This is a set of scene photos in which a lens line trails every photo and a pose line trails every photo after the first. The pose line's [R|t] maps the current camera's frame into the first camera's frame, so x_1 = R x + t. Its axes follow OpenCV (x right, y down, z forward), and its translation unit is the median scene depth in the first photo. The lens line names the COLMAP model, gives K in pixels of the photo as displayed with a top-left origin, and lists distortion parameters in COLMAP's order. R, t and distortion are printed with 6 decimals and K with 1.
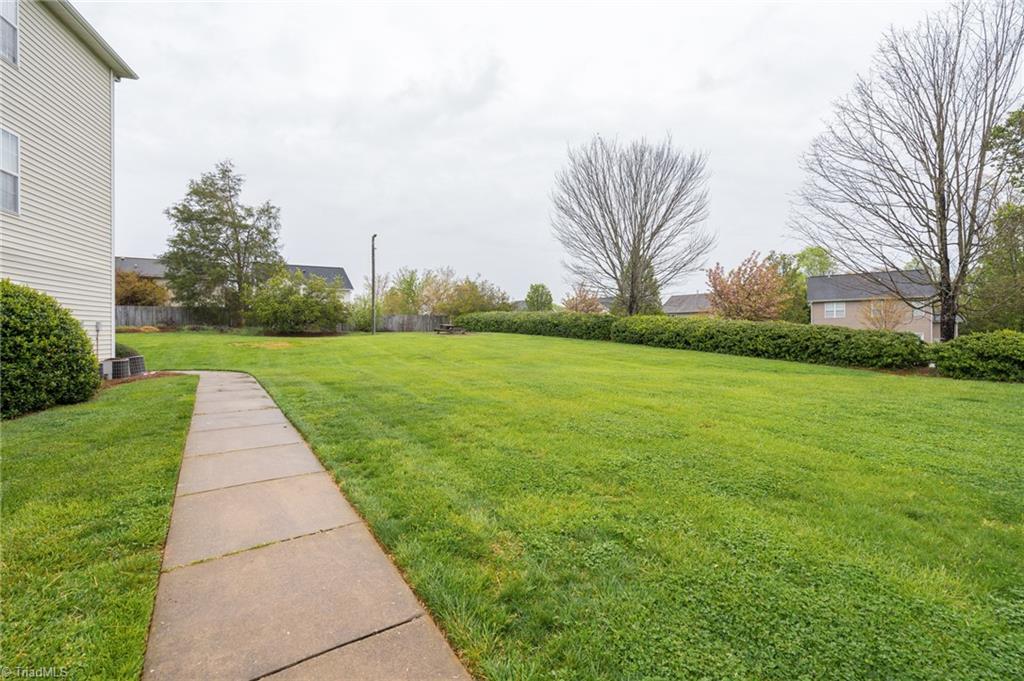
lens RADIAL K [[465.1, 0, 508.5], [0, 465.1, 327.2], [0, 0, 1]] dist [-0.000951, -0.000152]
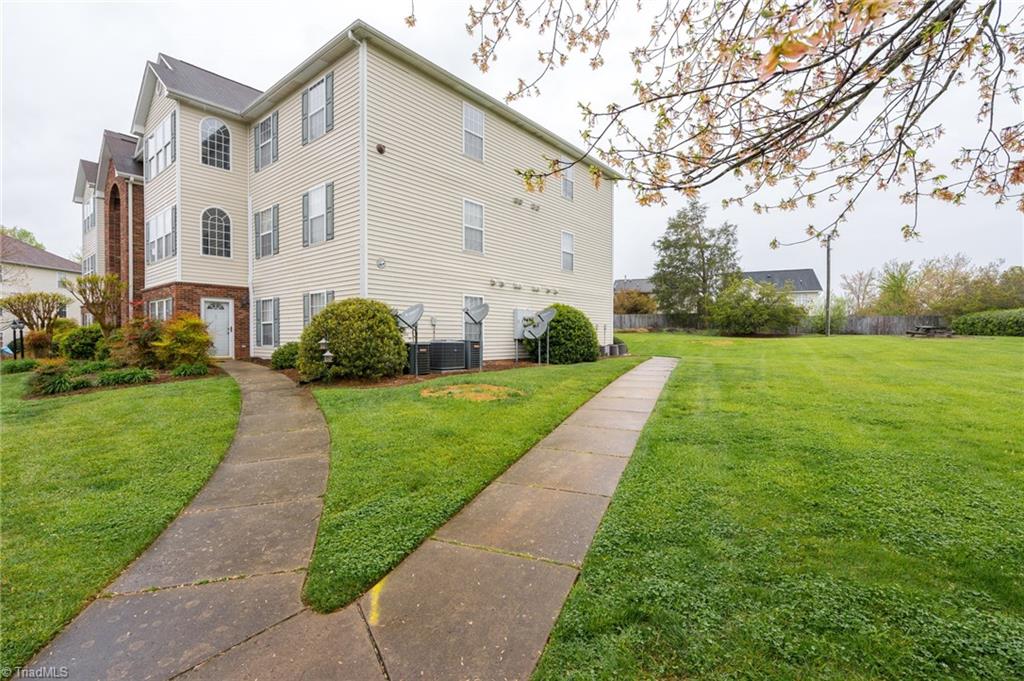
lens RADIAL K [[465.1, 0, 508.5], [0, 465.1, 327.2], [0, 0, 1]] dist [-0.000951, -0.000152]
pose [[0.567169, -0.003555, -0.823593, 0.139574], [-0.003821, 0.999969, -0.006947, 0.005112], [0.823592, 0.007087, 0.567138, -0.117703]]
